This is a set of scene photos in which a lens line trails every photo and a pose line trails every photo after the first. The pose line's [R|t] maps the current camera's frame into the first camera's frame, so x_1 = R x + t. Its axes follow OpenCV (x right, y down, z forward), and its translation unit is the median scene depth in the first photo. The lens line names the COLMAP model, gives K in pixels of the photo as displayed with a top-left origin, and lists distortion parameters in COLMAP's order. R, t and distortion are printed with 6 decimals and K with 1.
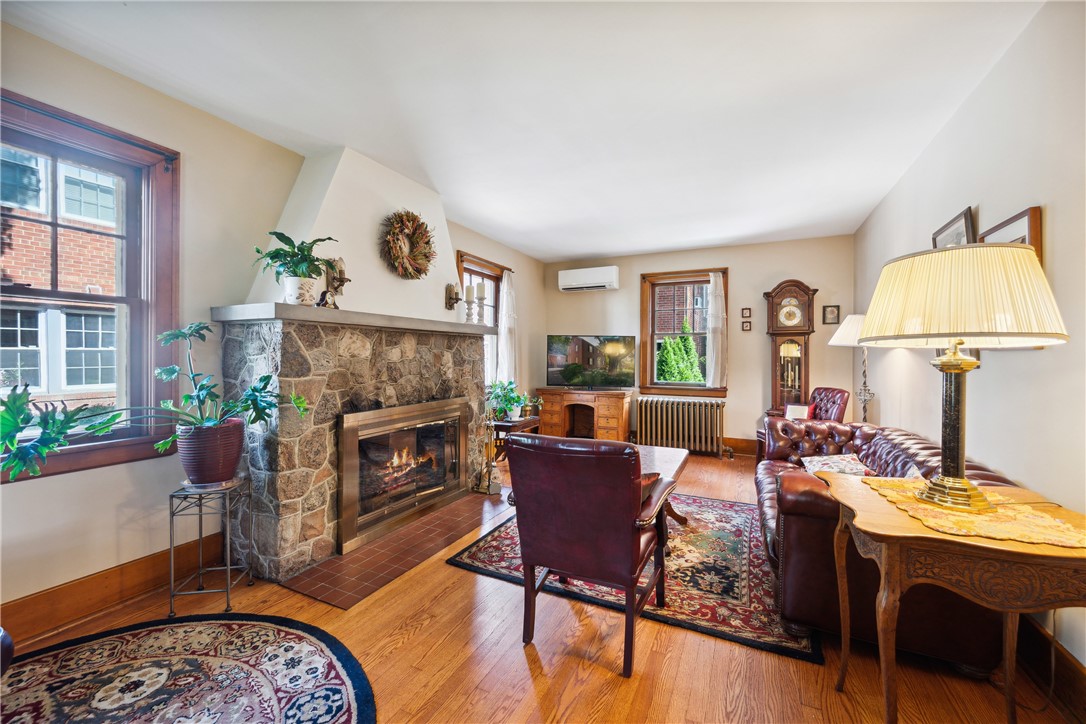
lens RADIAL K [[436.2, 0, 543.0], [0, 436.2, 360.5], [0, 0, 1]] dist [-0.001468, 0.000917]
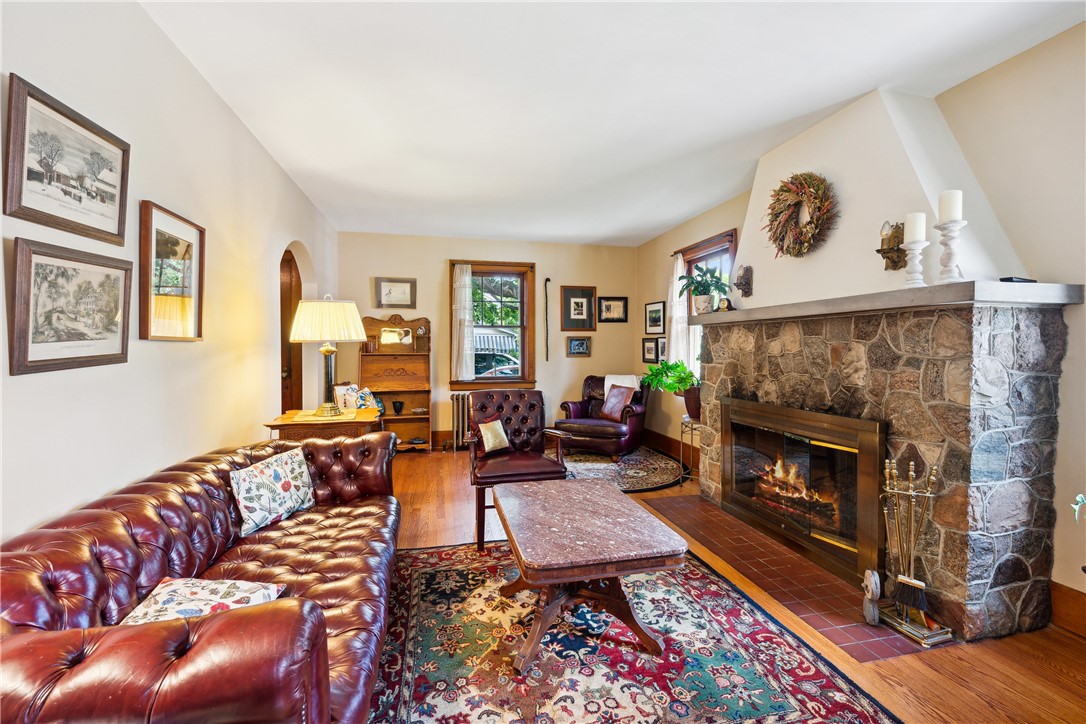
lens RADIAL K [[459.7, 0, 535.8], [0, 459.7, 352.1], [0, 0, 1]] dist [0.001307, 0.000928]
pose [[-0.788004, 0.002446, -0.615665, 0.760298], [-0.011519, 0.999758, 0.018715, -0.019843], [0.615562, 0.021840, -0.787786, 1.693495]]
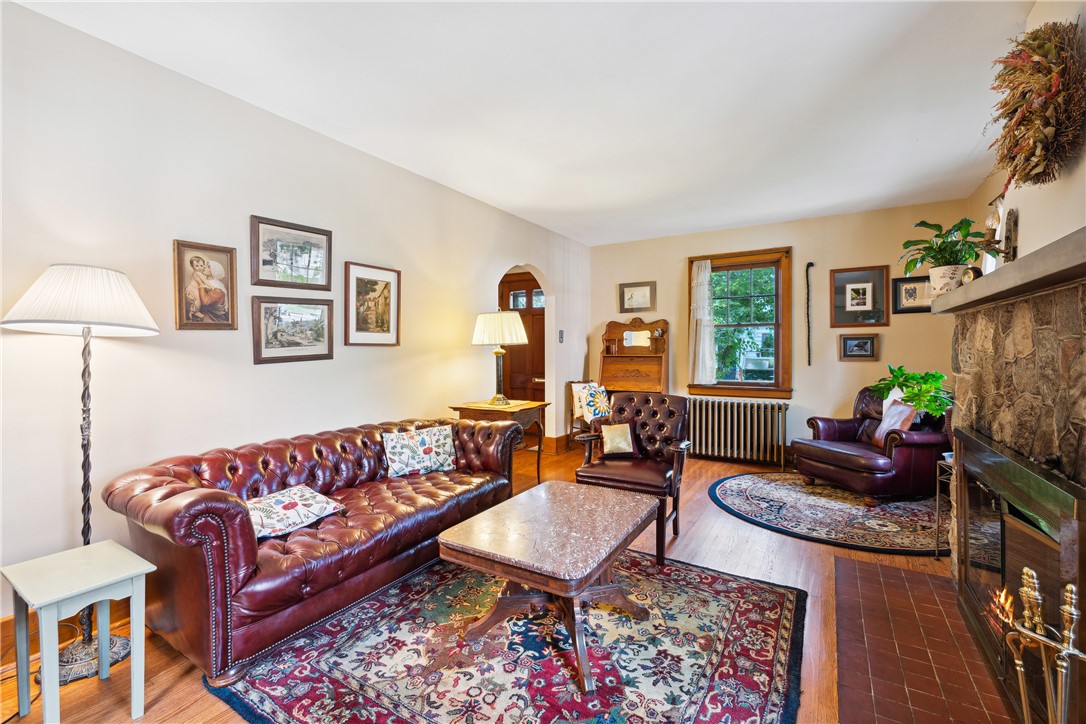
lens RADIAL K [[459.7, 0, 540.5], [0, 459.7, 356.4], [0, 0, 1]] dist [0.001307, 0.000928]
pose [[-0.994748, -0.001599, 0.102340, 0.196336], [0.001330, 0.999592, 0.028547, -0.023989], [-0.102344, 0.028533, -0.994340, 1.875536]]
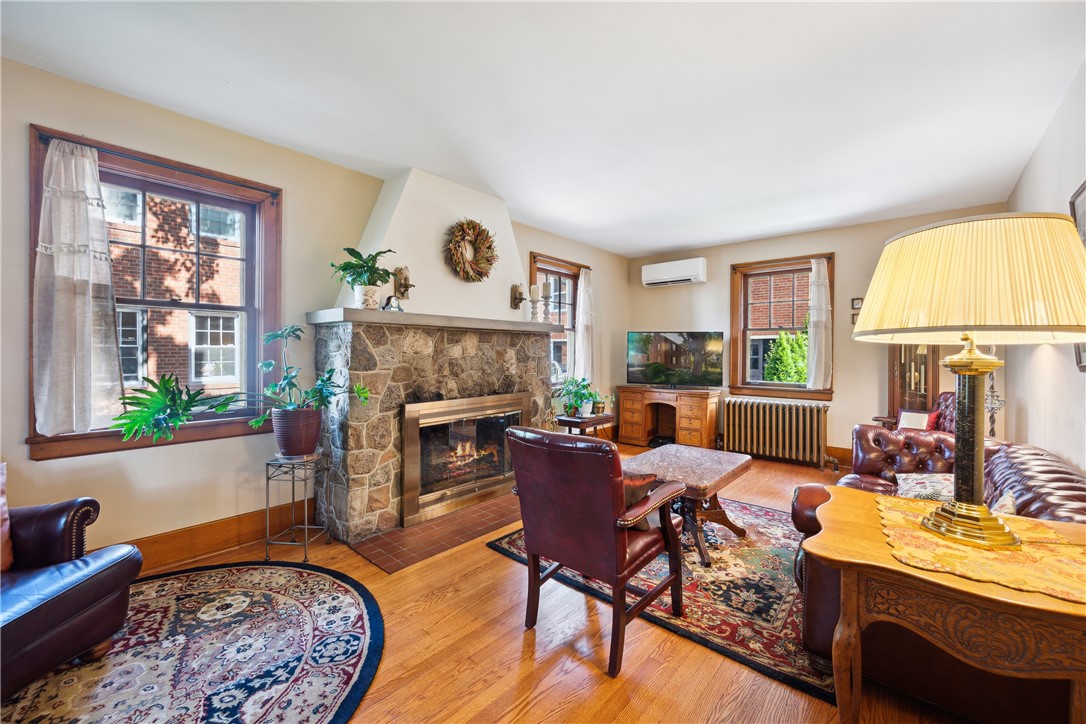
lens RADIAL K [[436.2, 0, 543.3], [0, 436.2, 357.3], [0, 0, 1]] dist [-0.001468, 0.000917]
pose [[0.963719, 0.004485, -0.266879, 0.191681], [-0.004581, 0.999989, 0.000265, -0.000486], [0.266878, 0.000967, 0.963730, 0.000766]]
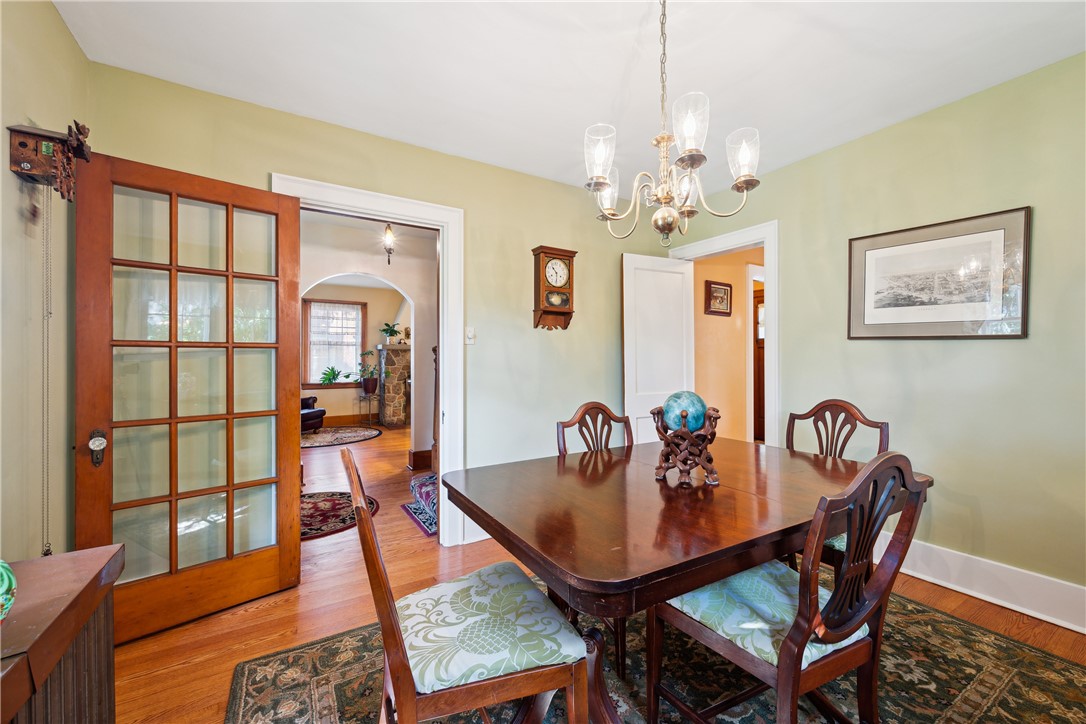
lens RADIAL K [[436.2, 0, 544.5], [0, 436.2, 362.9], [0, 0, 1]] dist [-0.001468, 0.000917]
pose [[0.850186, -0.002081, -0.526478, 1.986529], [-0.002997, 0.999957, -0.008792, 0.036373], [0.526474, 0.009053, 0.850143, -1.101483]]
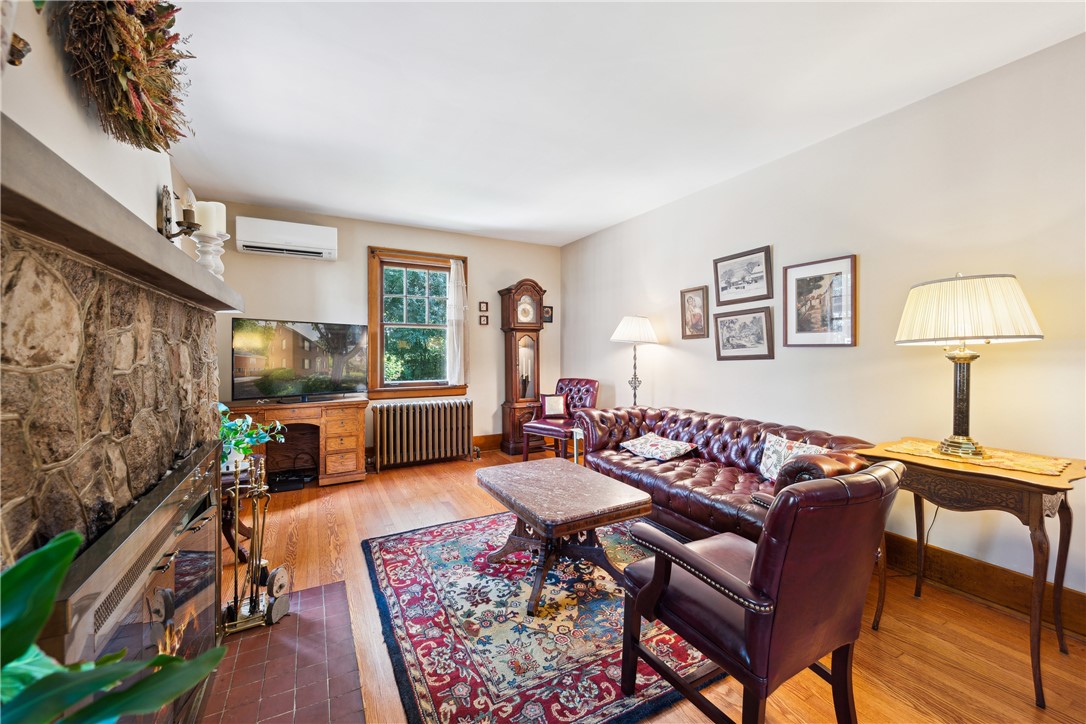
lens RADIAL K [[436.2, 0, 551.6], [0, 436.2, 353.0], [0, 0, 1]] dist [-0.001468, 0.000917]
pose [[0.570394, -0.007577, 0.821337, -0.498896], [0.010463, 0.999943, 0.001959, -0.011314], [-0.821305, 0.007476, 0.570441, 0.627700]]
